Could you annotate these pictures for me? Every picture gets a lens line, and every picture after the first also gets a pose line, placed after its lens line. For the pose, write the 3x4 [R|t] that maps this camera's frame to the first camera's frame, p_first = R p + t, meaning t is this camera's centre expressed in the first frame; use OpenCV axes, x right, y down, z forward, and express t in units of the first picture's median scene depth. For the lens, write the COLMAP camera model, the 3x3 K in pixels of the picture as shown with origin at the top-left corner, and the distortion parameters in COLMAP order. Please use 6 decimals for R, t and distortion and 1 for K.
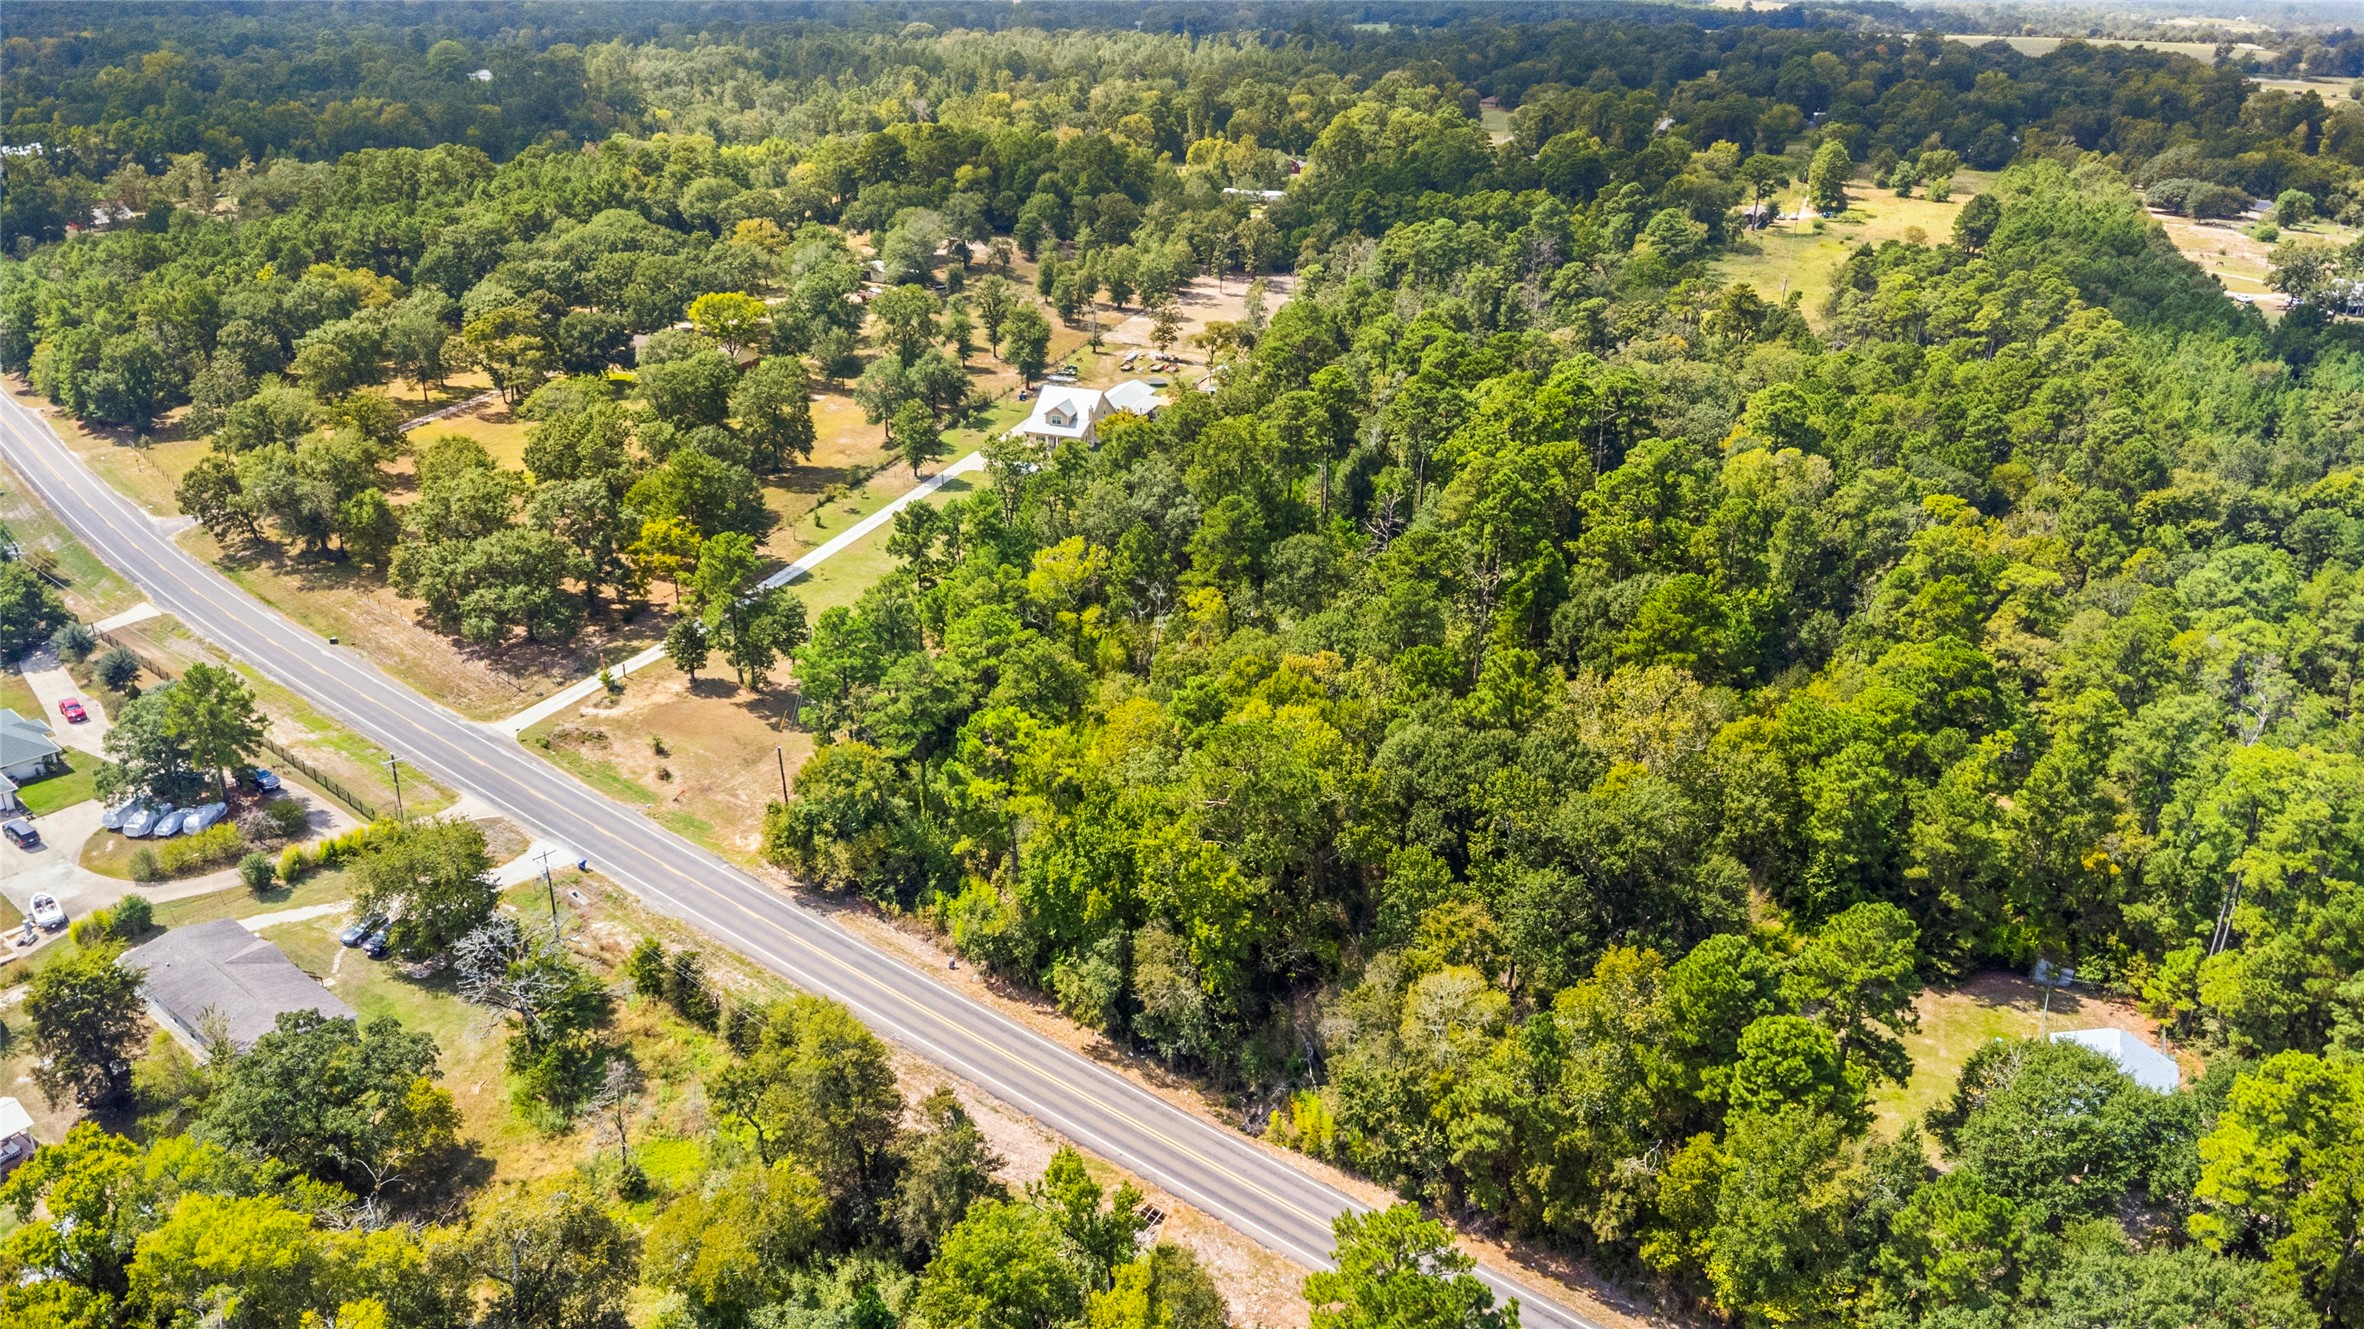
lens RADIAL K [[1713.1, 0, 1182.0], [0, 1713.1, 664.5], [0, 0, 1]] dist [0.042149, -0.063372]
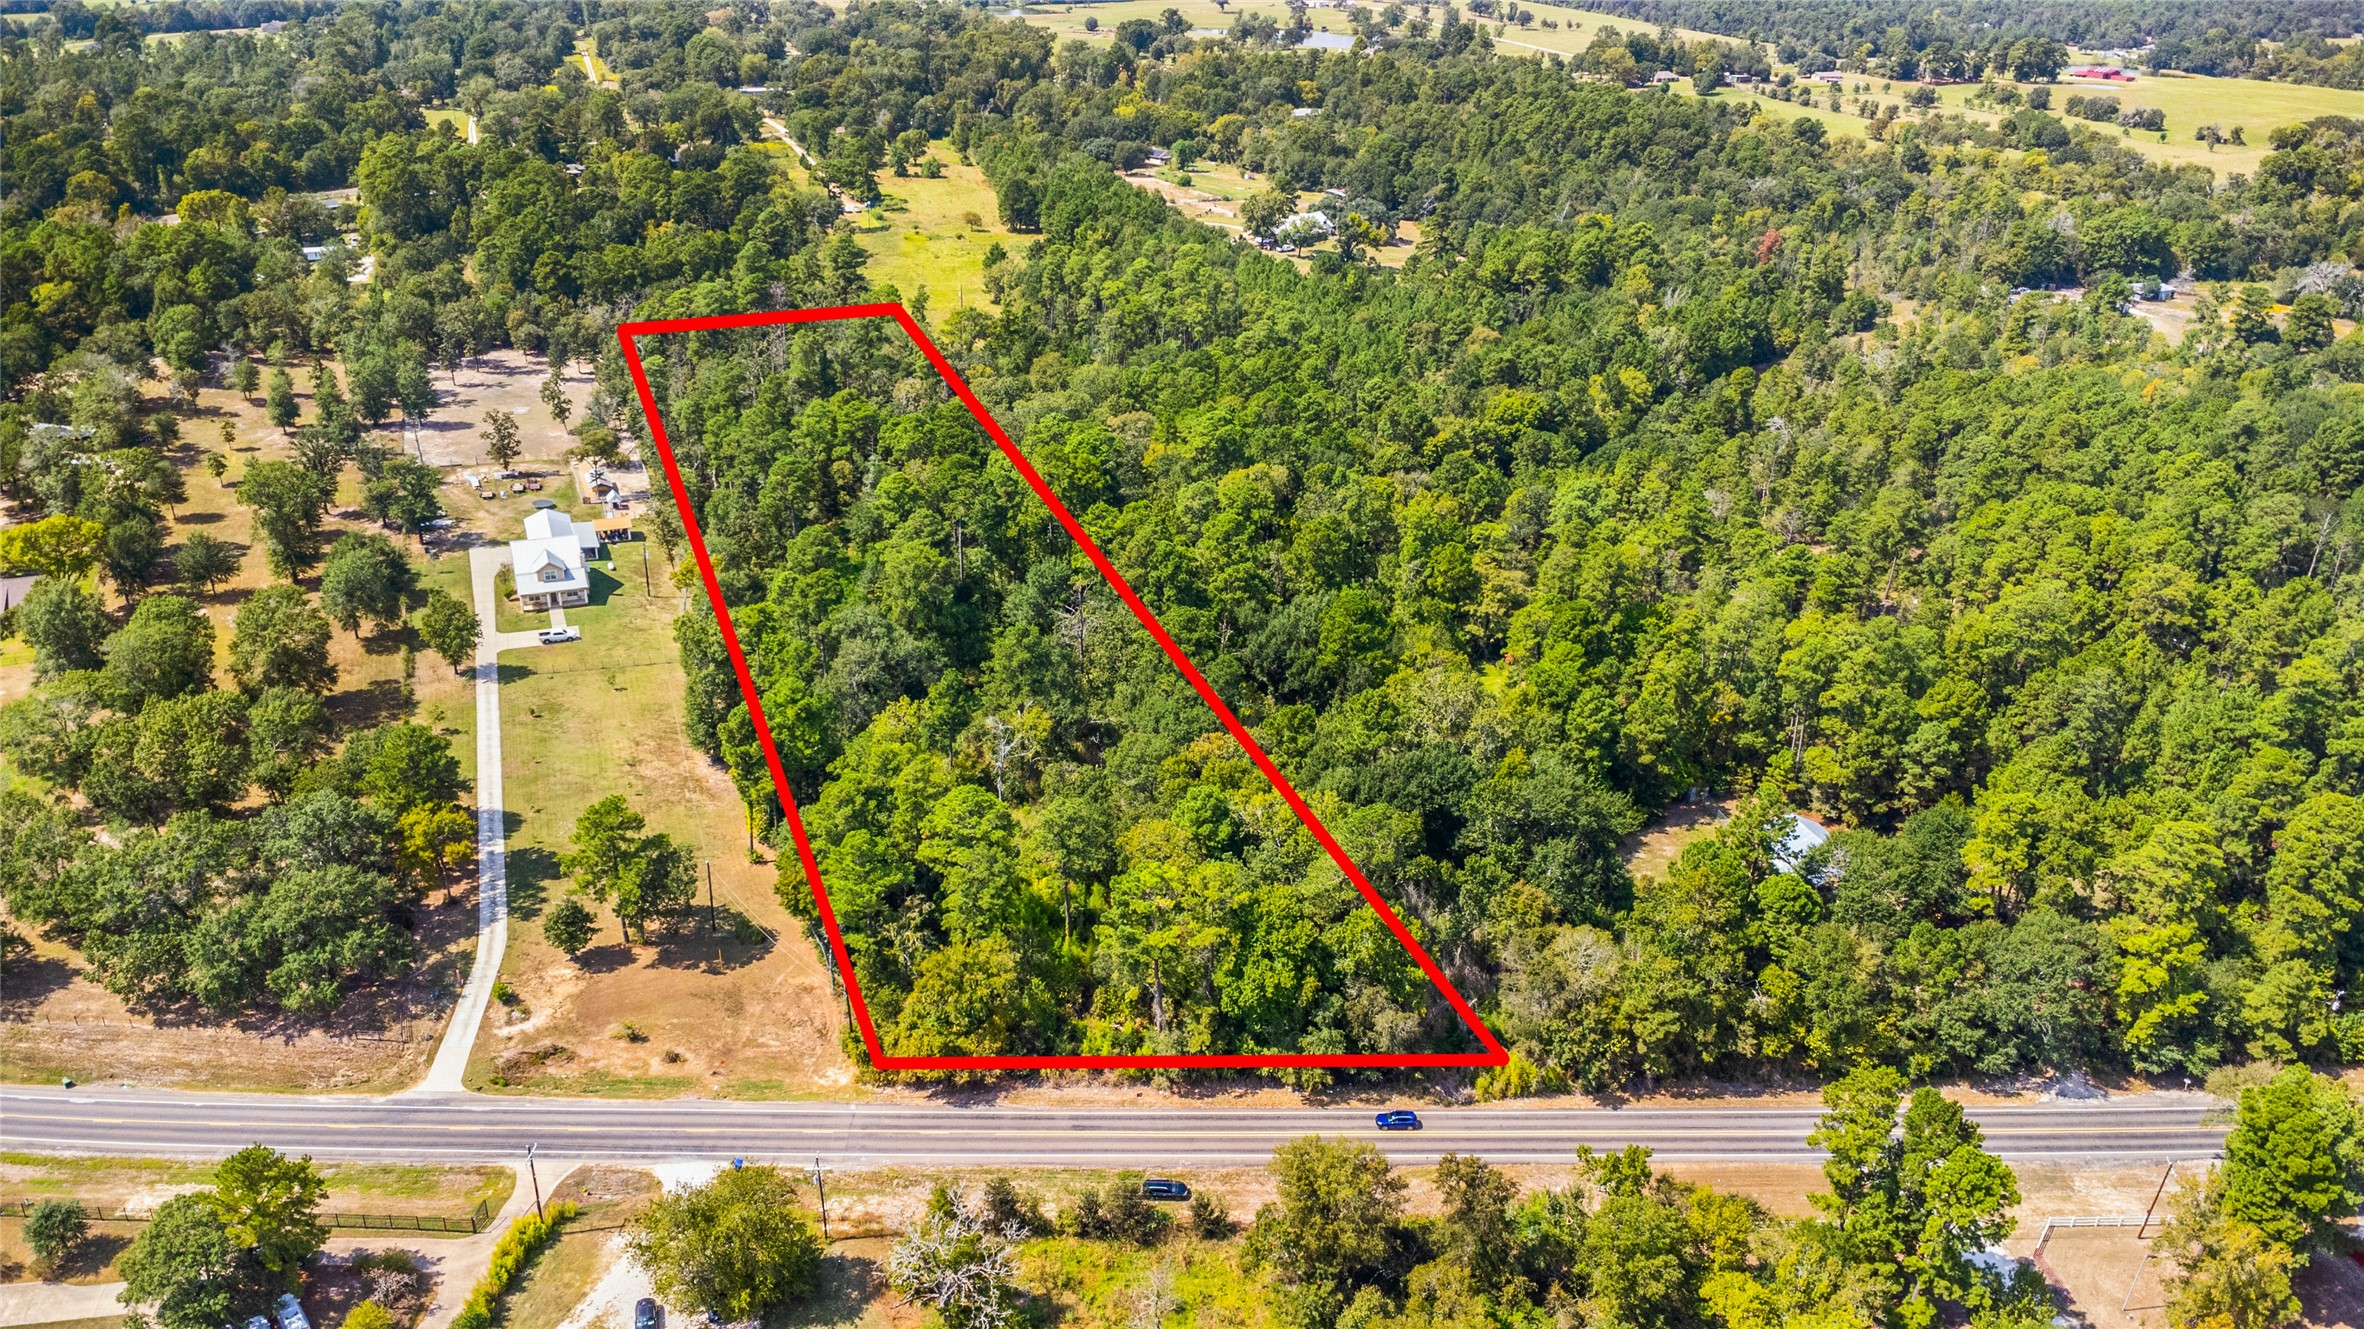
lens RADIAL K [[1713.1, 0, 1182.0], [0, 1713.1, 664.5], [0, 0, 1]] dist [0.042149, -0.063372]
pose [[0.760985, -0.275563, 0.587339, -0.710967], [0.249059, 0.960029, 0.127726, -0.241512], [-0.599059, 0.049084, 0.799199, 0.047316]]
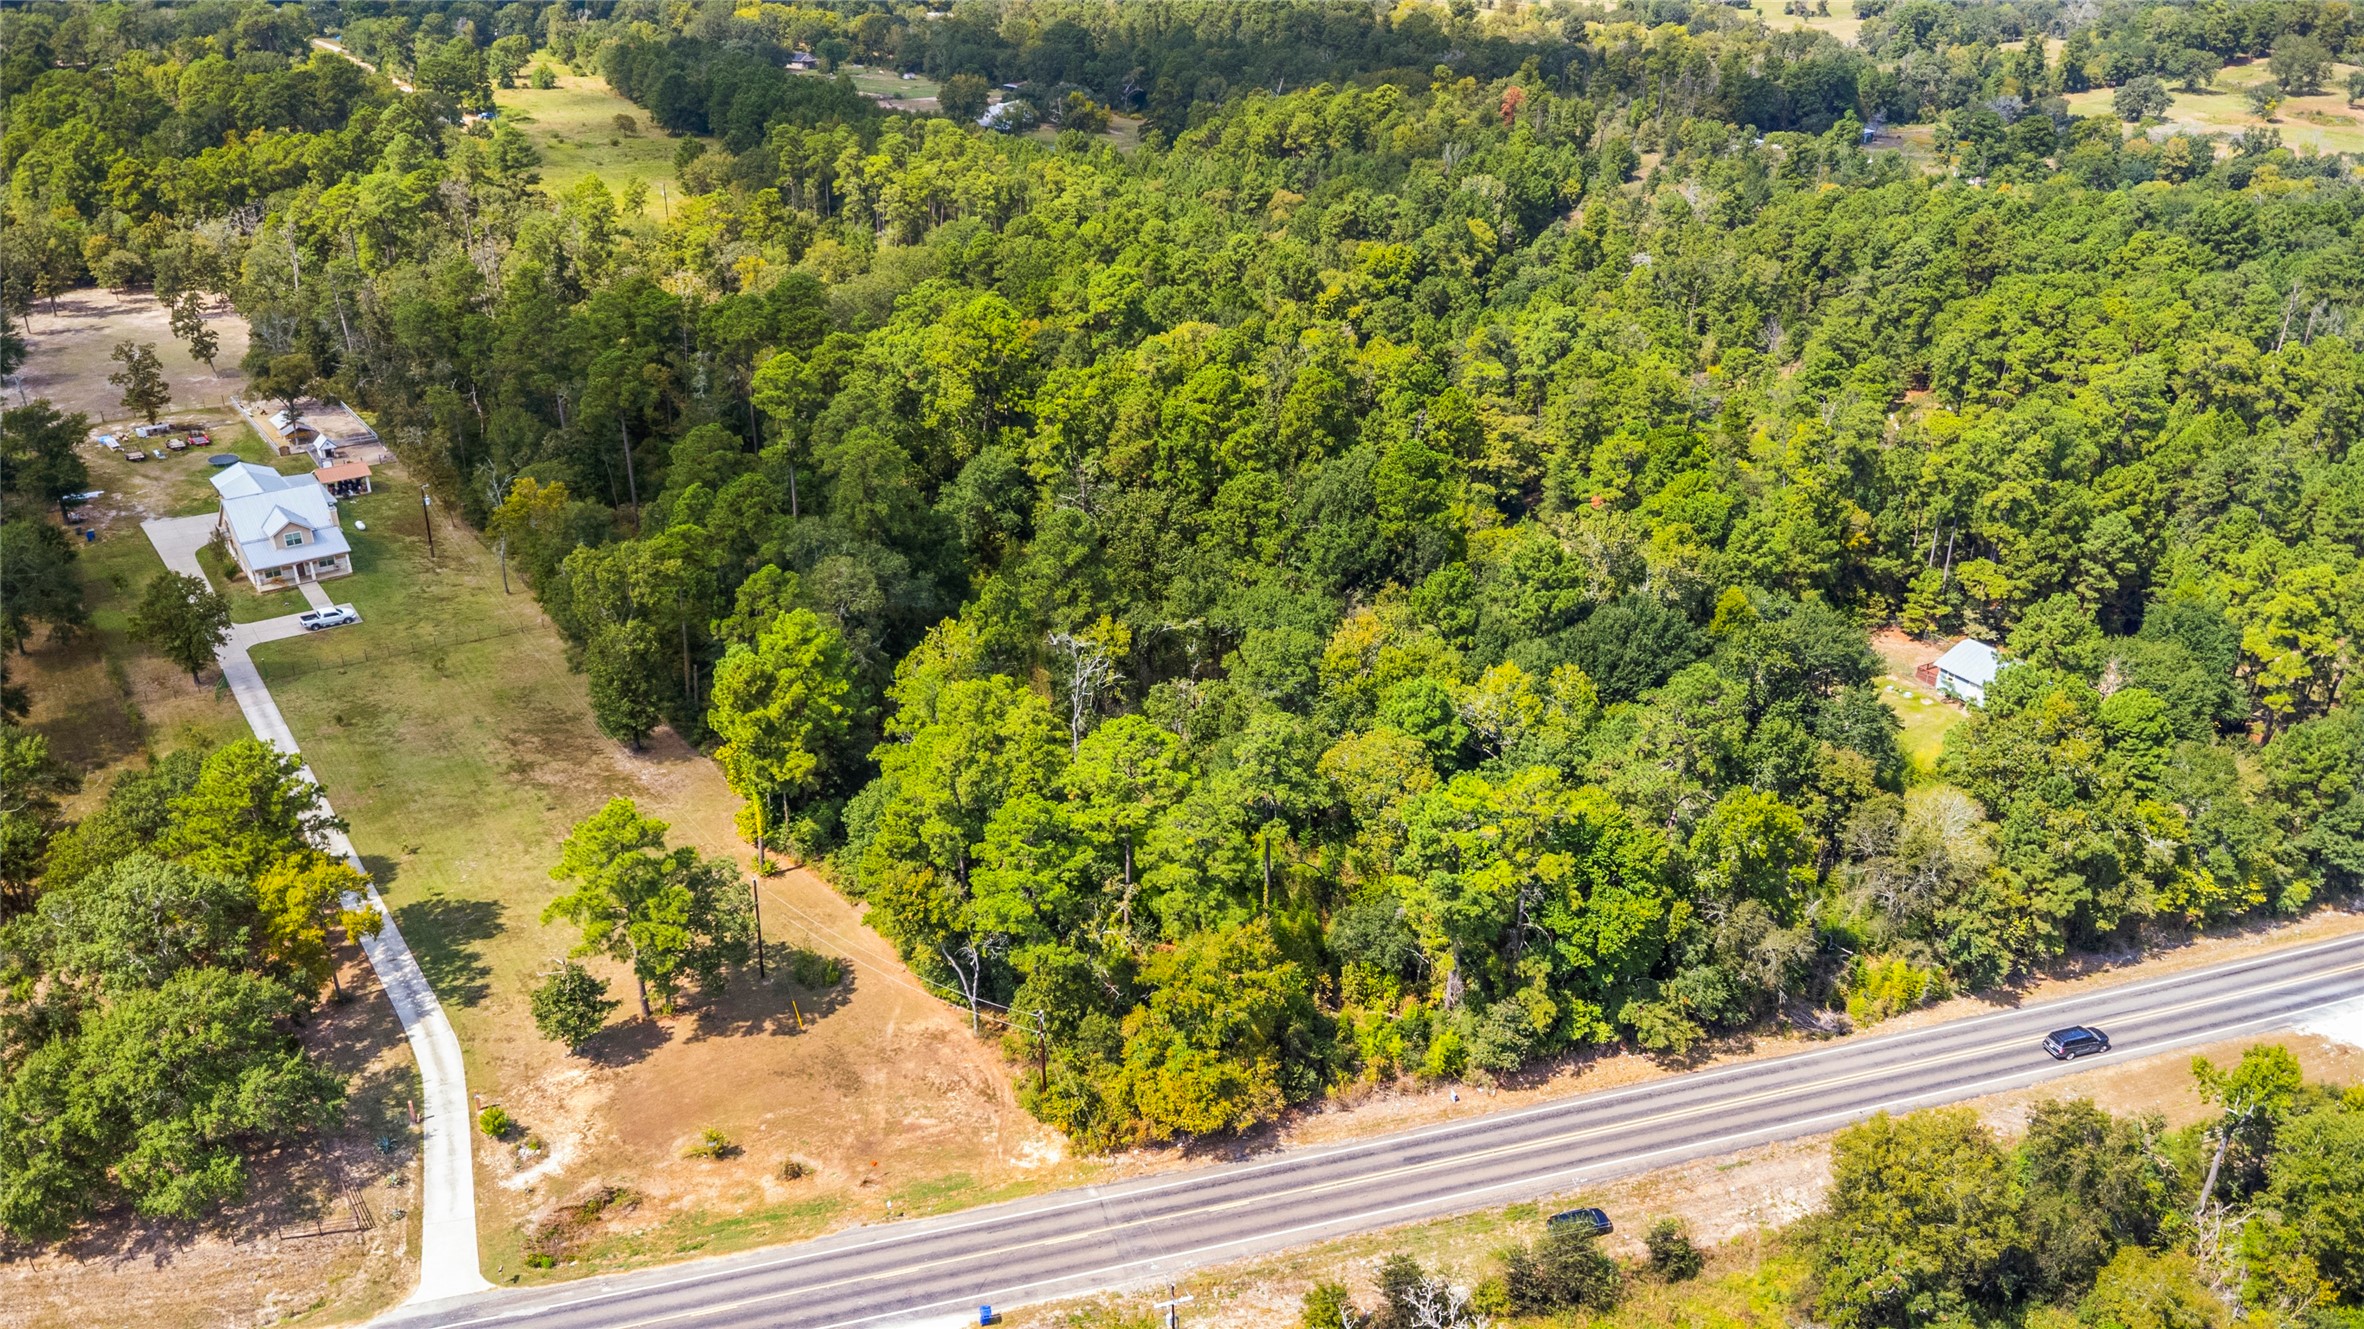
lens RADIAL K [[1713.1, 0, 1182.0], [0, 1713.1, 664.5], [0, 0, 1]] dist [0.042149, -0.063372]
pose [[0.560398, -0.371055, 0.740454, -0.753825], [0.322078, 0.921291, 0.217917, -0.246071], [-0.763033, 0.116364, 0.635798, 0.545907]]
